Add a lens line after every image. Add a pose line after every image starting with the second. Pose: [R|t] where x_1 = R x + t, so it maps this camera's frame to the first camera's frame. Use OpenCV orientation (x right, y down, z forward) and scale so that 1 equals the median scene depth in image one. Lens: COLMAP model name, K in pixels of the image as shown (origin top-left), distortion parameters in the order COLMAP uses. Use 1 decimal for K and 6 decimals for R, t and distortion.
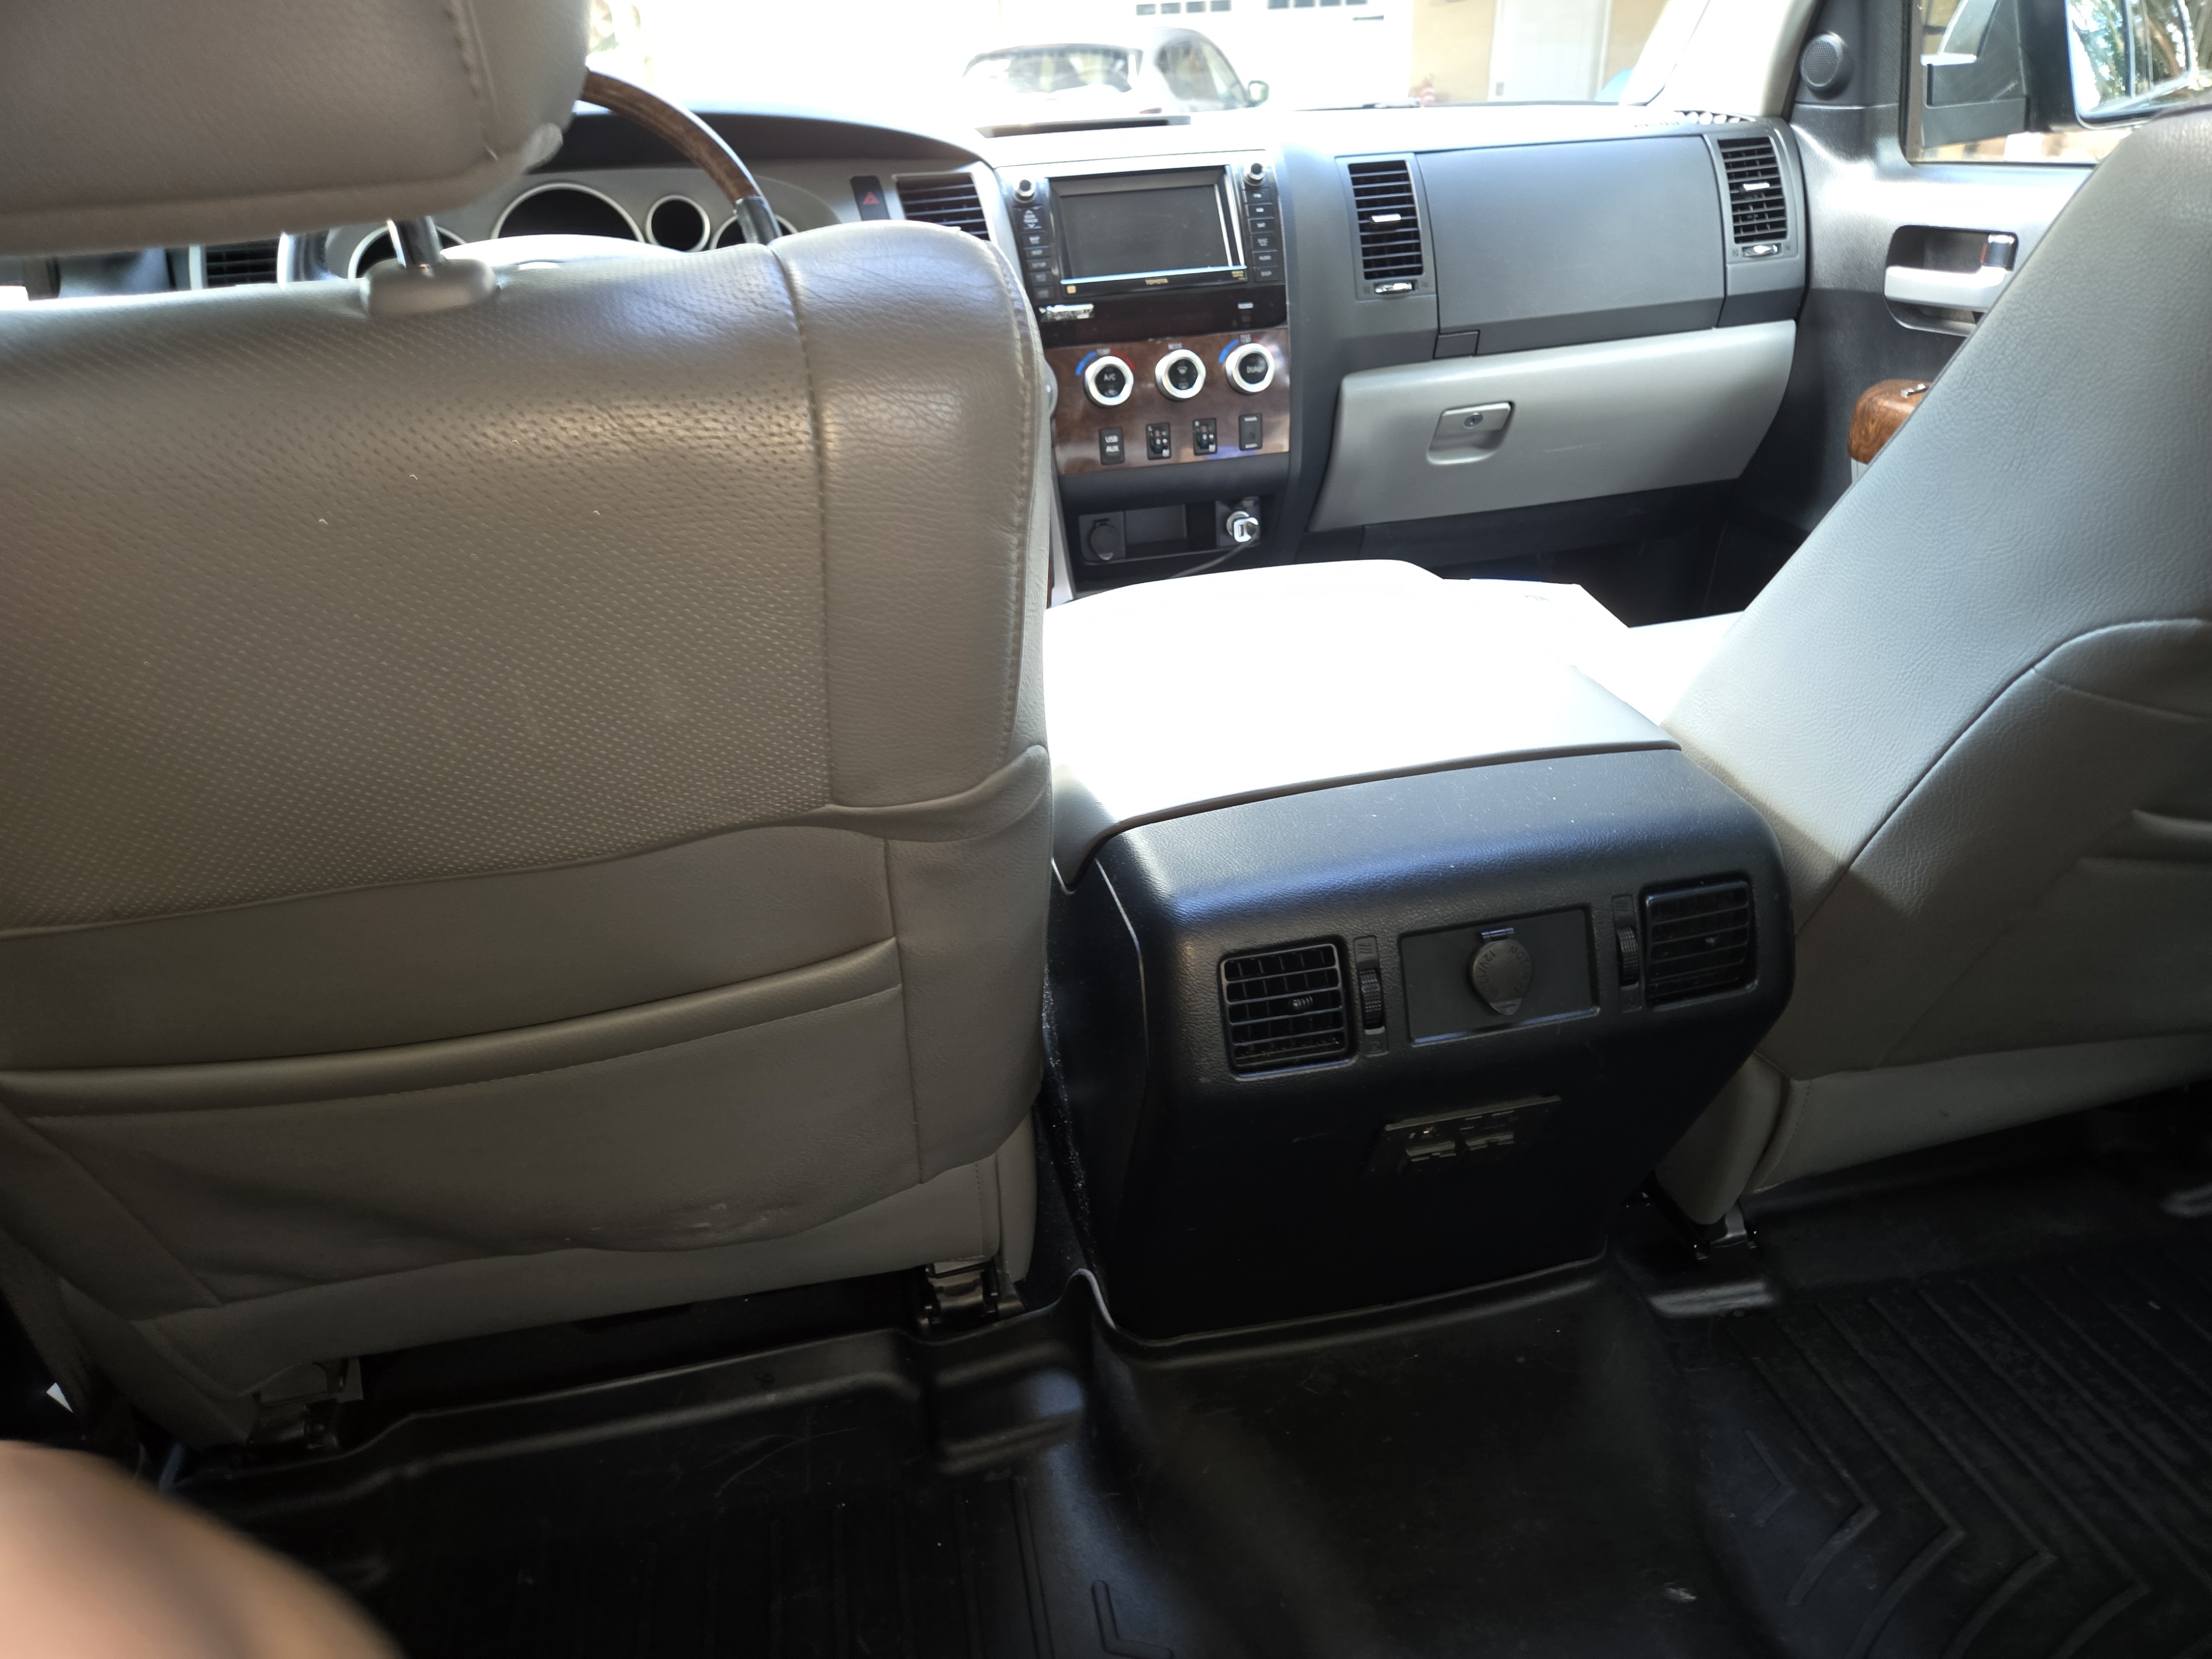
lens RADIAL K [[1453.0, 0, 1102.9], [0, 1453.0, 830.0], [0, 0, 1]] dist [-0.010102, -0.004071]
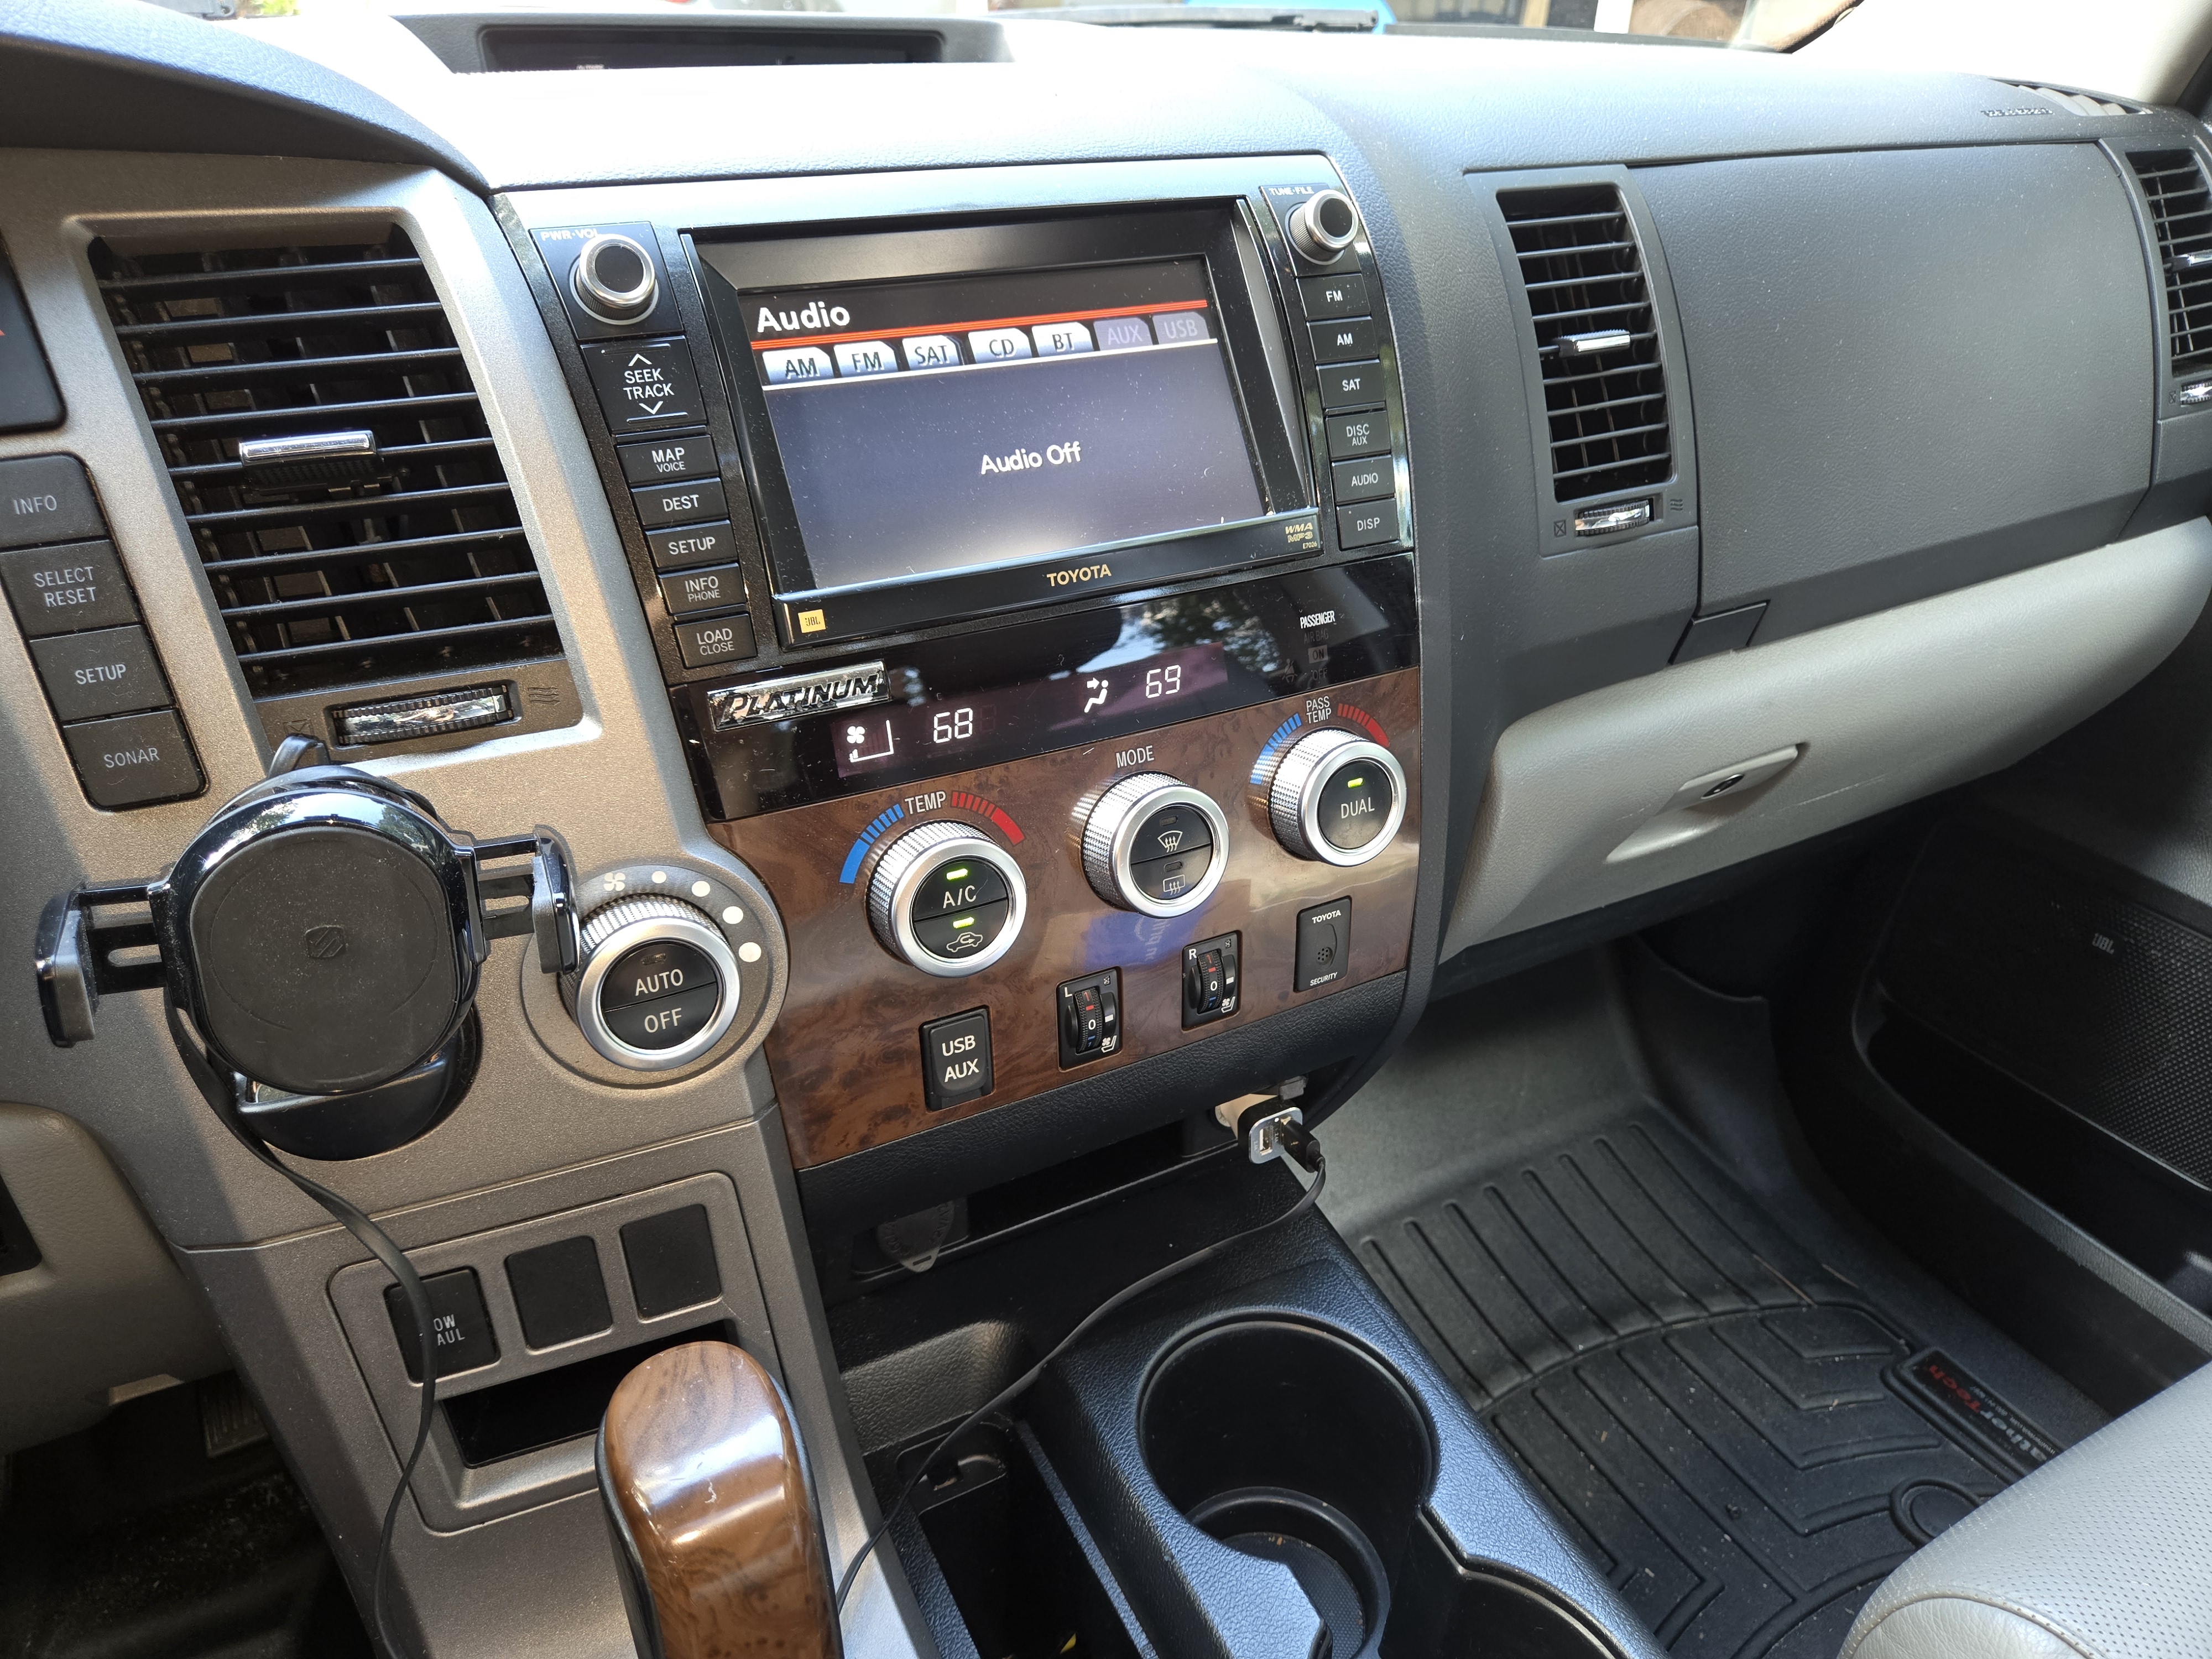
lens RADIAL K [[1453.0, 0, 1110.4], [0, 1453.0, 830.1], [0, 0, 1]] dist [-0.010102, -0.004071]
pose [[0.961007, -0.084820, 0.263196, -0.042798], [0.069338, 0.995302, 0.067580, -0.331620], [-0.267691, -0.046696, 0.962373, 0.665953]]
